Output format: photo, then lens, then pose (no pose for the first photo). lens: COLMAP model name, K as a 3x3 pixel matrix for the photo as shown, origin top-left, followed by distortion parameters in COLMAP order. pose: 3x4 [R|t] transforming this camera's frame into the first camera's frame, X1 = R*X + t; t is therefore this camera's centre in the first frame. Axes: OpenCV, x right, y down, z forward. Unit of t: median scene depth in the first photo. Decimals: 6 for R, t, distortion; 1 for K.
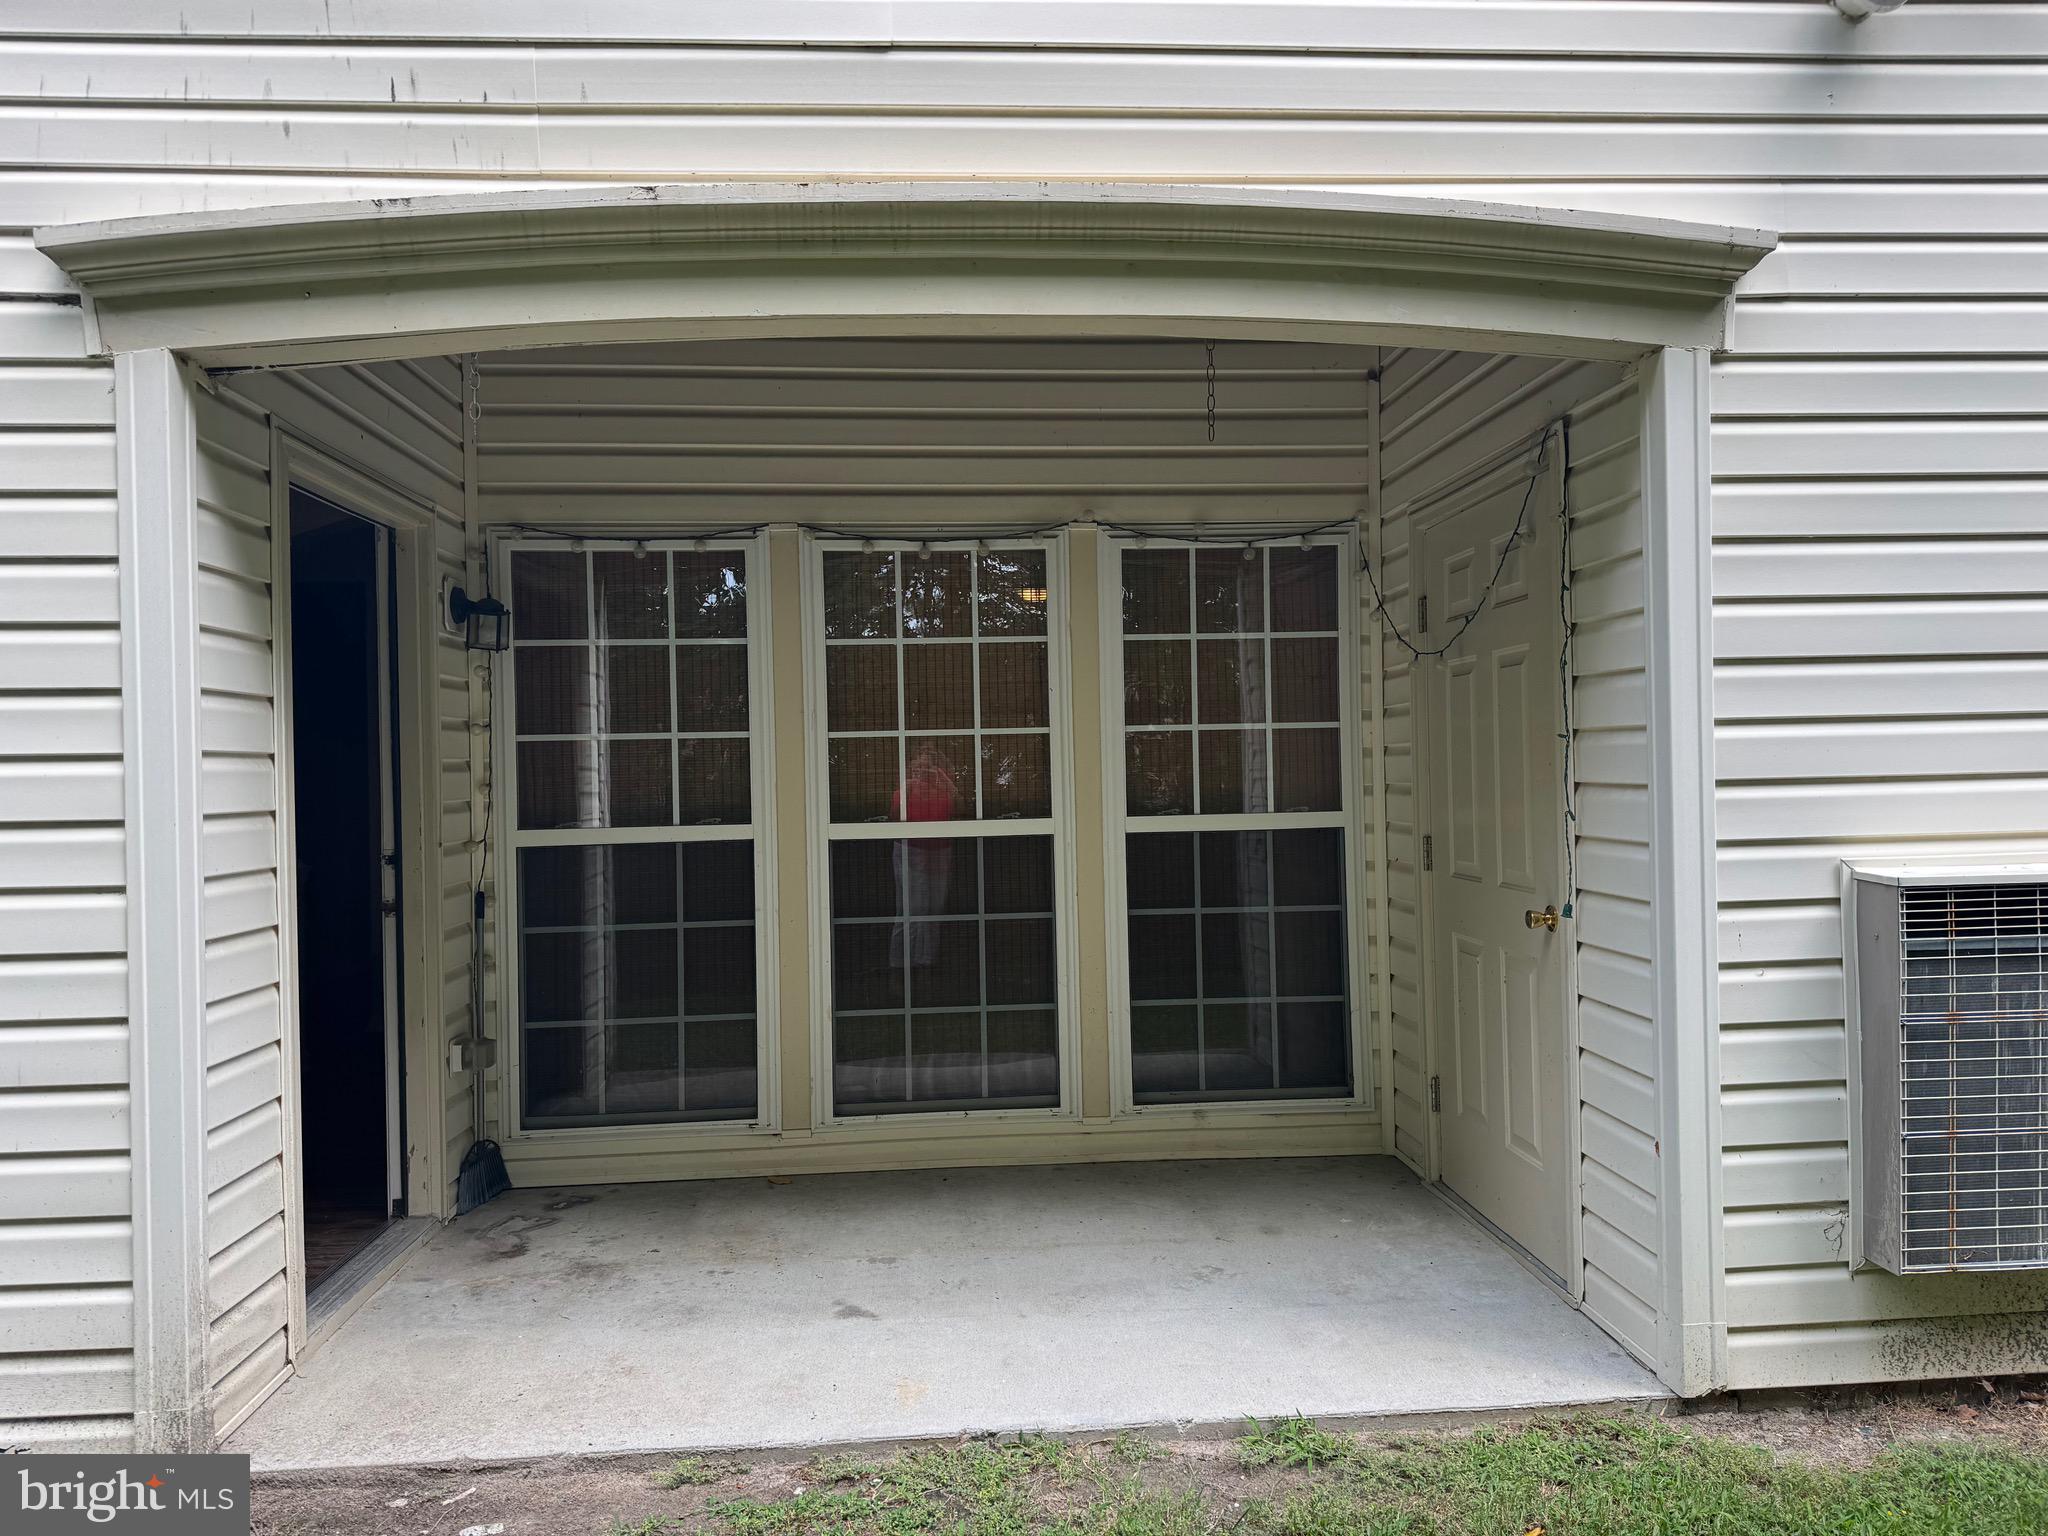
lens RADIAL K [[1442.4, 0, 1024.0], [0, 1442.4, 768.0], [0, 0, 1]] dist [0.087942, -0.001112]
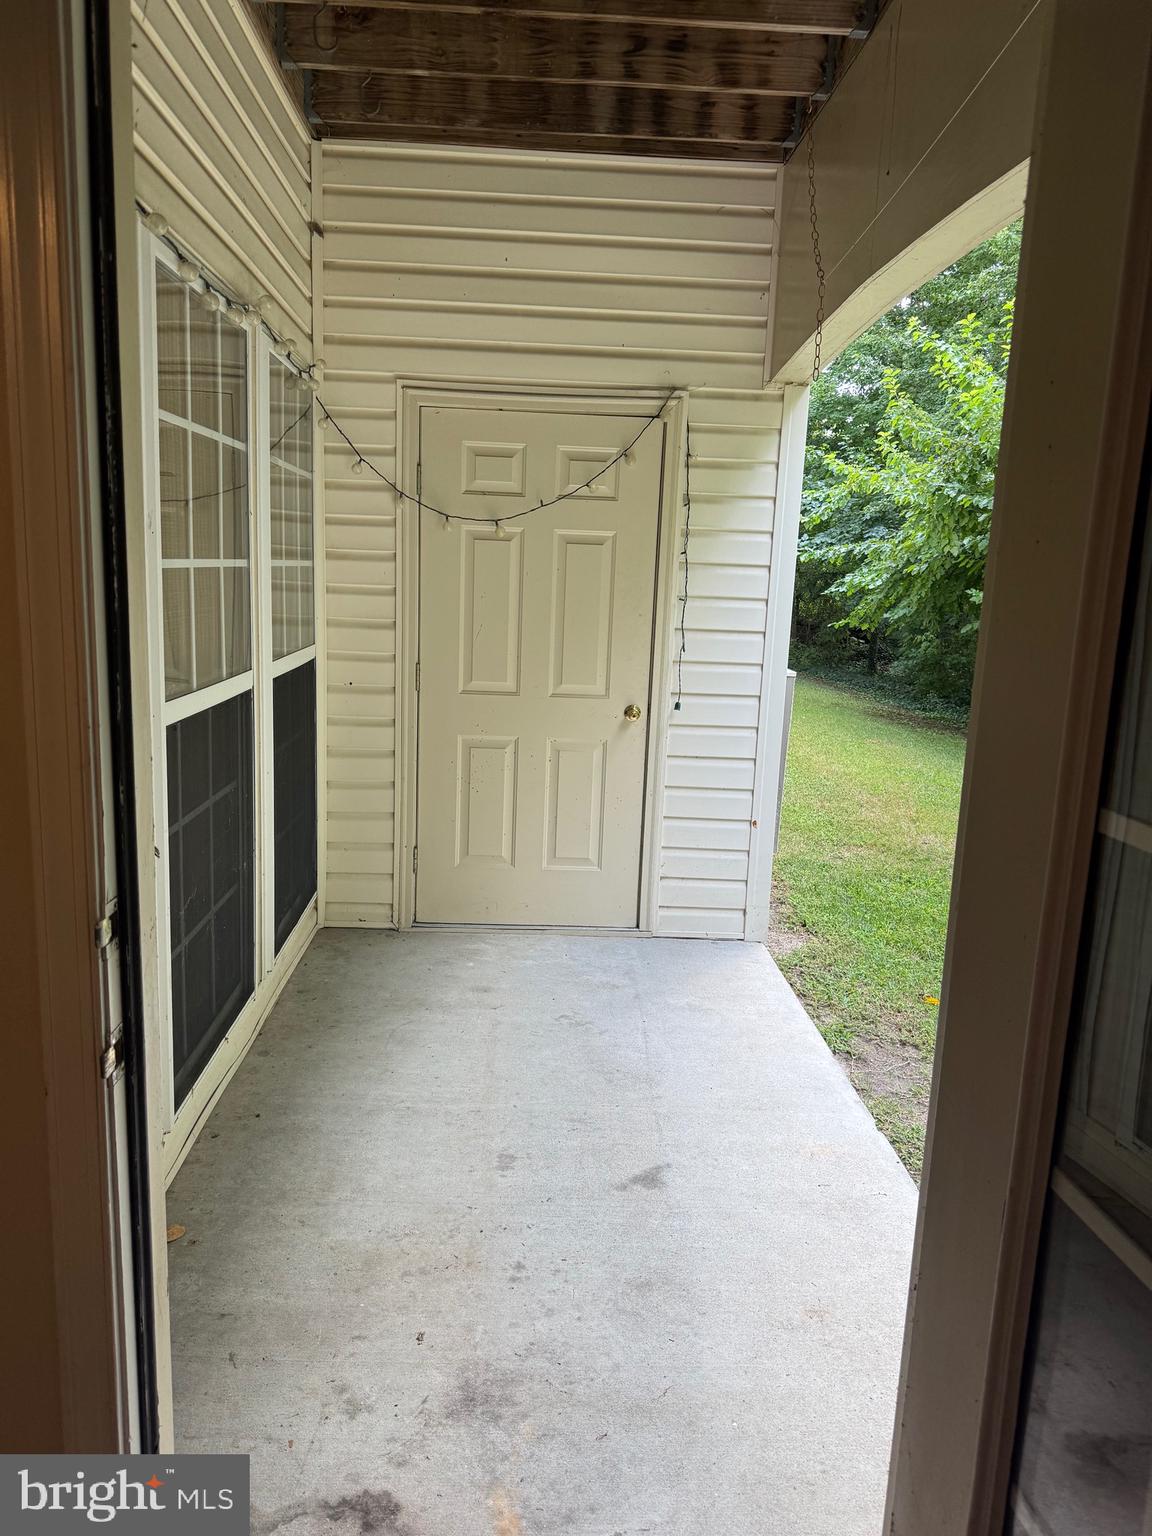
lens RADIAL K [[1063.9, 0, 557.0], [0, 1063.9, 765.9], [0, 0, 1]] dist [0.005550, 0.000044]
pose [[0.041466, -0.159936, 0.986256, -0.699236], [-0.033886, 0.986312, 0.161369, -0.018349], [-0.998565, -0.040112, 0.035479, 0.926225]]
